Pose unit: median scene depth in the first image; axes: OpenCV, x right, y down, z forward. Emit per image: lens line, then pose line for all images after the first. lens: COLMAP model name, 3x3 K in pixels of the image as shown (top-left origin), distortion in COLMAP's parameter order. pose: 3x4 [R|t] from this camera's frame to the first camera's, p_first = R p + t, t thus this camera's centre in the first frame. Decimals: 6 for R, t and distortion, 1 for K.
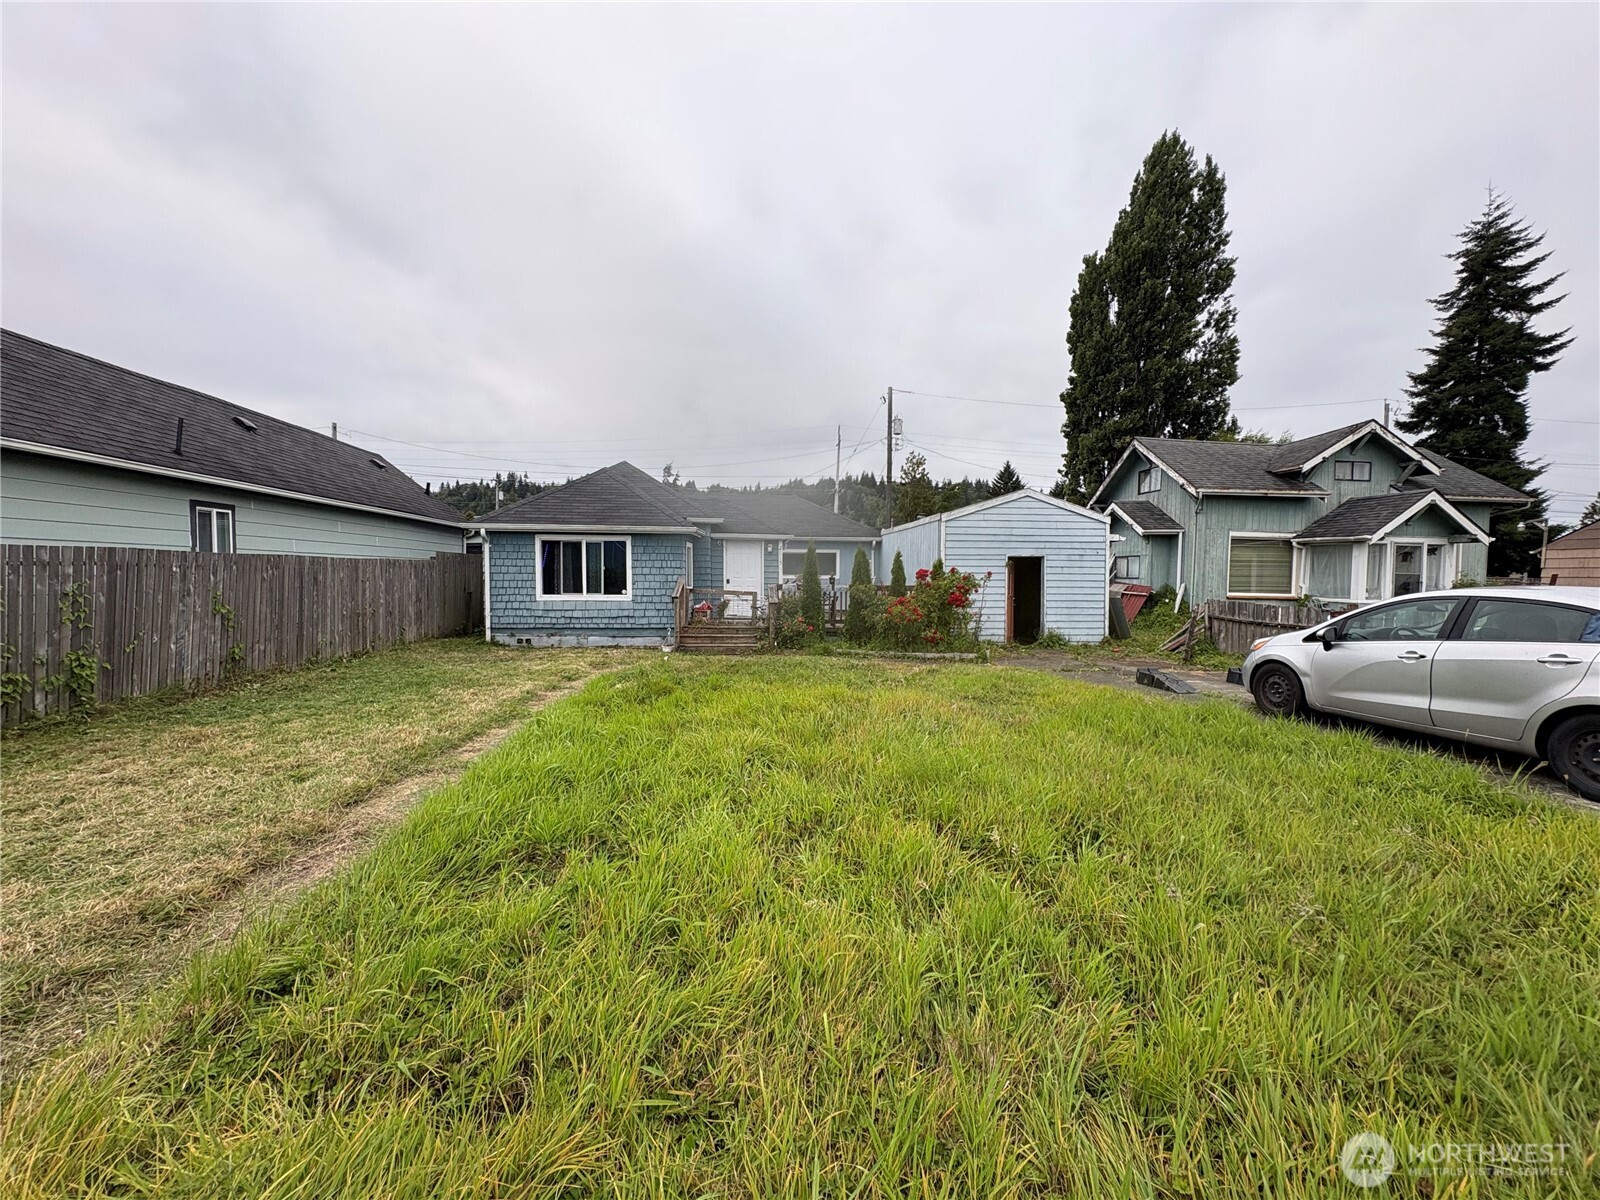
lens RADIAL K [[643.3, 0, 797.6], [0, 643.3, 605.9], [0, 0, 1]] dist [0.016532, -0.009956]
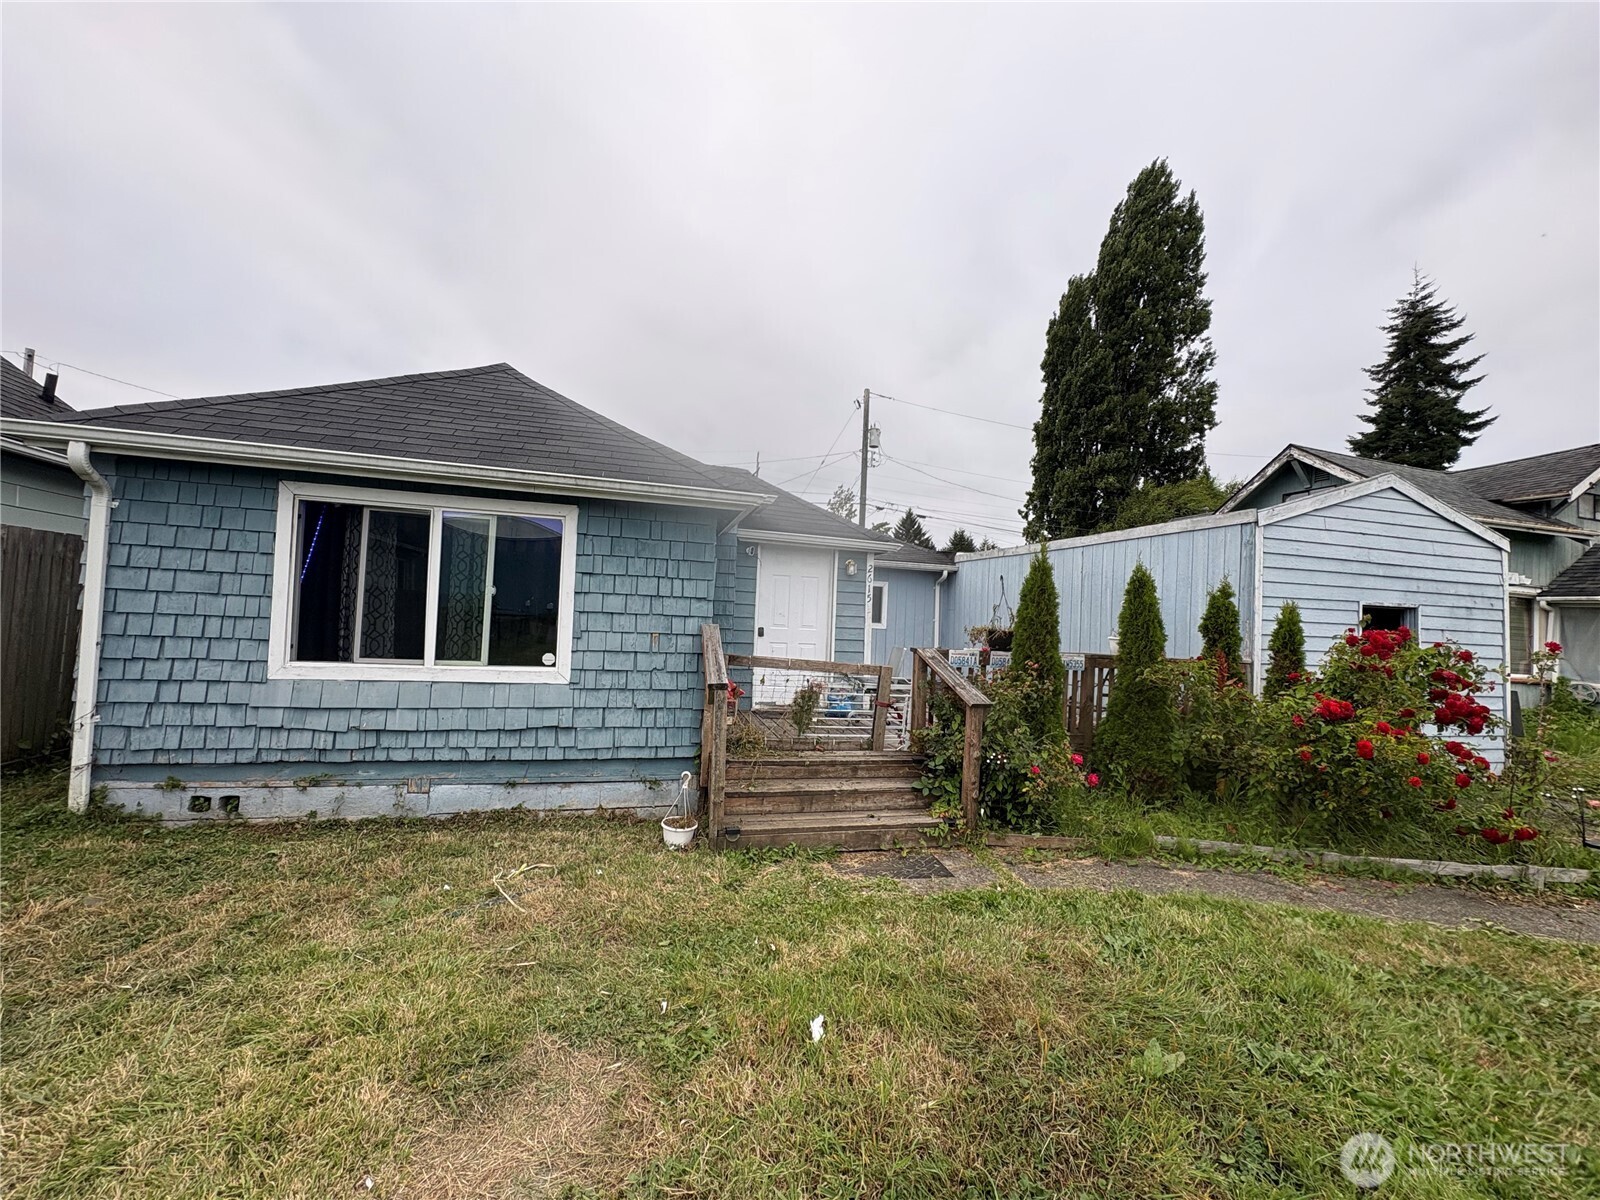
lens RADIAL K [[635.0, 0, 800.0], [0, 635.0, 600.0], [0, 0, 1]] dist [0.000102, -0.000065]
pose [[0.980960, 0.043240, 0.189336, -0.079776], [-0.029767, 0.996856, -0.073433, -0.013048], [-0.191916, 0.066398, 0.979163, 0.248338]]
